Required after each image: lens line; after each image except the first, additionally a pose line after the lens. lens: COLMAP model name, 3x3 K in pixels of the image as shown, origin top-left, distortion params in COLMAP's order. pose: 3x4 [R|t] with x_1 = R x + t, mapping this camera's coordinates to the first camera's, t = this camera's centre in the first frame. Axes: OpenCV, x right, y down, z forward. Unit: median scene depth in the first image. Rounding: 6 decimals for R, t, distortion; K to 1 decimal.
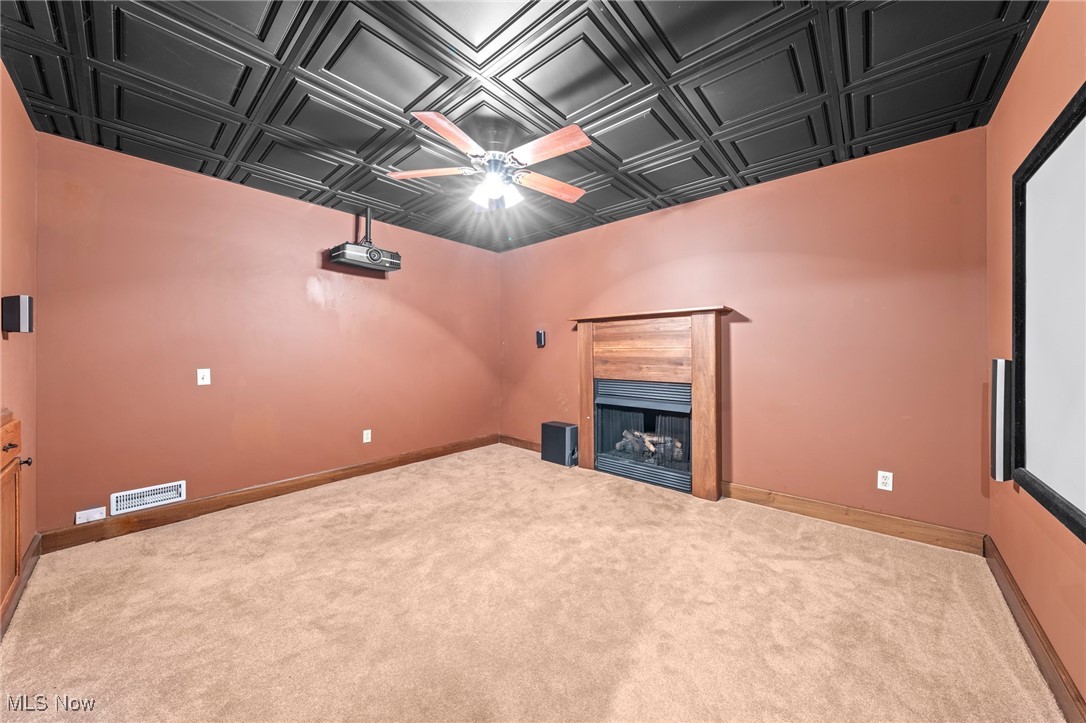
lens RADIAL K [[370.5, 0, 550.8], [0, 370.5, 358.4], [0, 0, 1]] dist [0.000603, 0.000264]
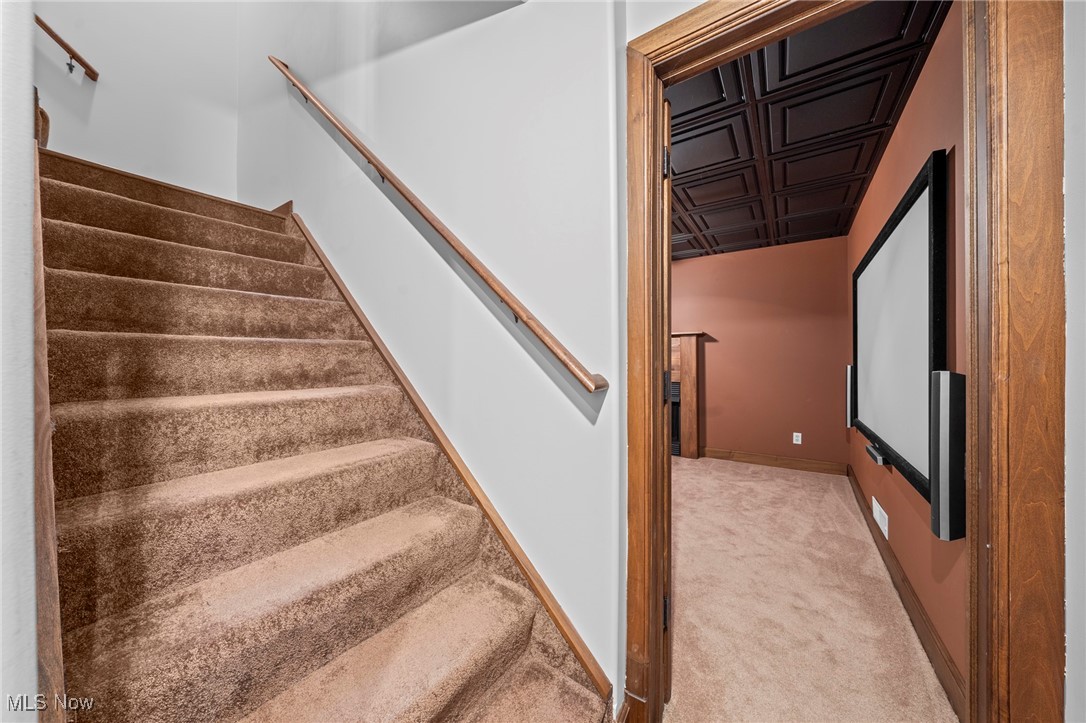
lens RADIAL K [[362.3, 0, 543.4], [0, 362.3, 365.4], [0, 0, 1]] dist [-0.000096, -0.000004]
pose [[0.993541, 0.001697, 0.113462, -0.449007], [-0.000909, 0.999975, -0.006999, 0.012546], [-0.113471, 0.006850, 0.993518, -0.527450]]
